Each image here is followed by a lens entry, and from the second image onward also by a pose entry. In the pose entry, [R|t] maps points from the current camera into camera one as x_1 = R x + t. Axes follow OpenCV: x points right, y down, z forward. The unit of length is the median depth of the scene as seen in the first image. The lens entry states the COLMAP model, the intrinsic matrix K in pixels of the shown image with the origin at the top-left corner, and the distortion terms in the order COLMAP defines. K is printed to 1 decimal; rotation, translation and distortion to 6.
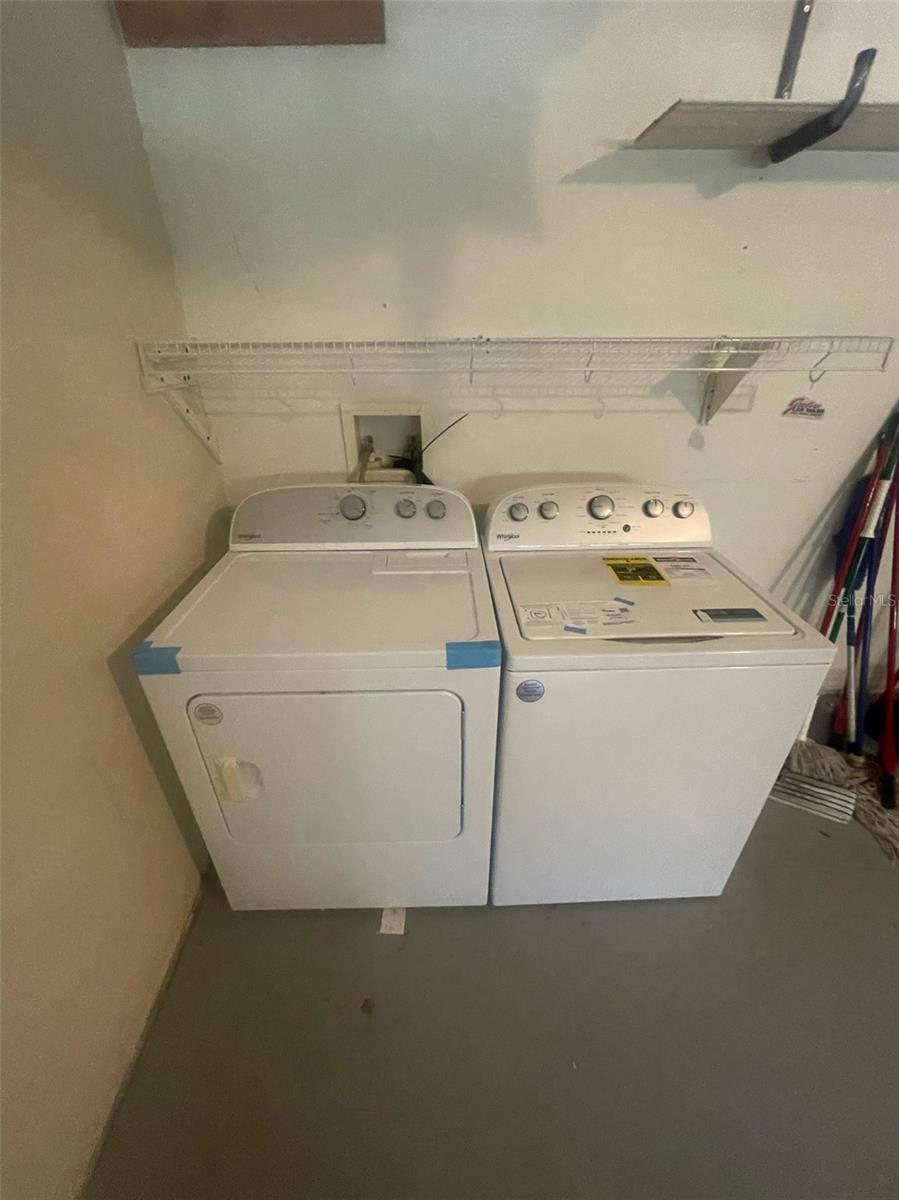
lens RADIAL K [[483.8, 0, 449.5], [0, 483.8, 600.0], [0, 0, 1]] dist [-0.000134, -0.000157]
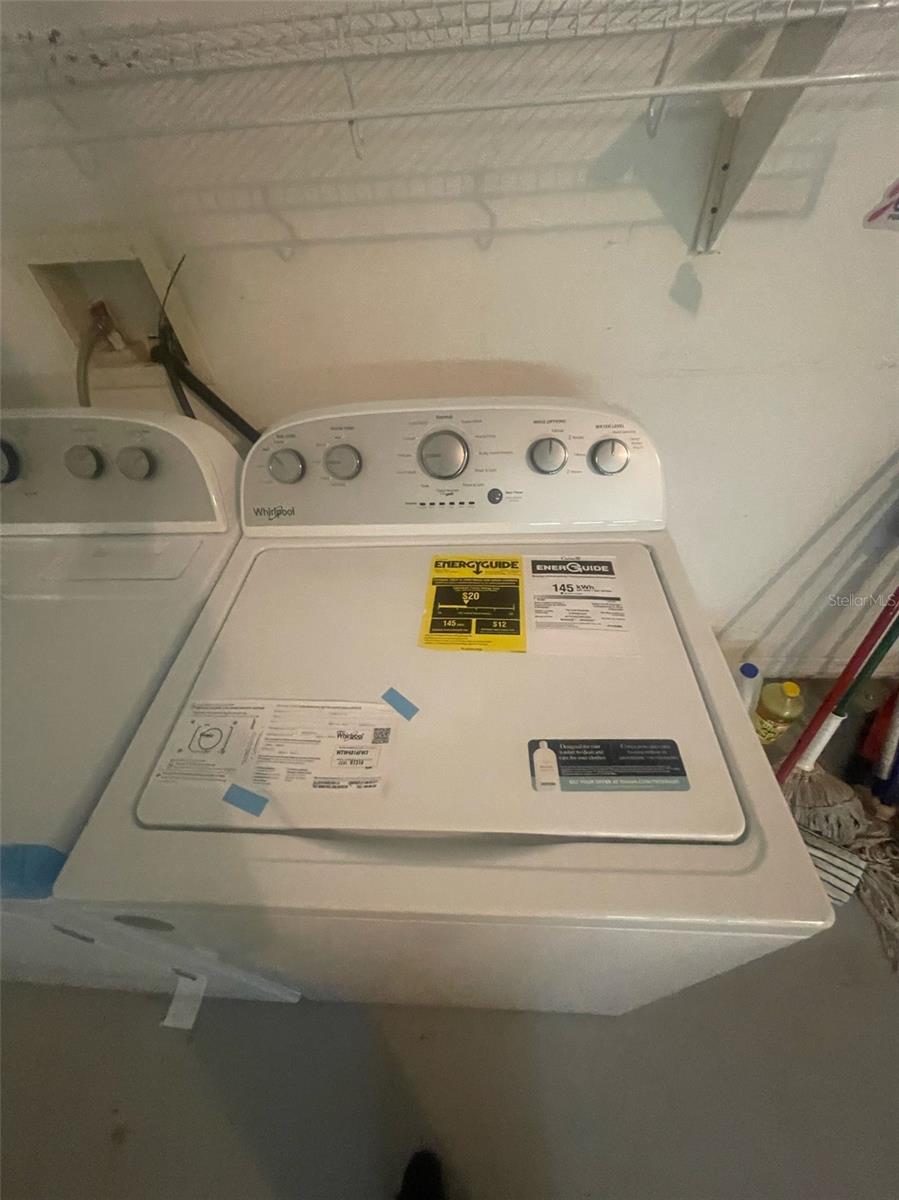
lens RADIAL K [[483.8, 0, 449.5], [0, 483.8, 600.0], [0, 0, 1]] dist [-0.000134, -0.000157]
pose [[0.995604, 0.019402, -0.091629, 0.332372], [0.006687, 0.961089, 0.276158, -0.167004], [0.093421, -0.275557, 0.956735, 0.423638]]
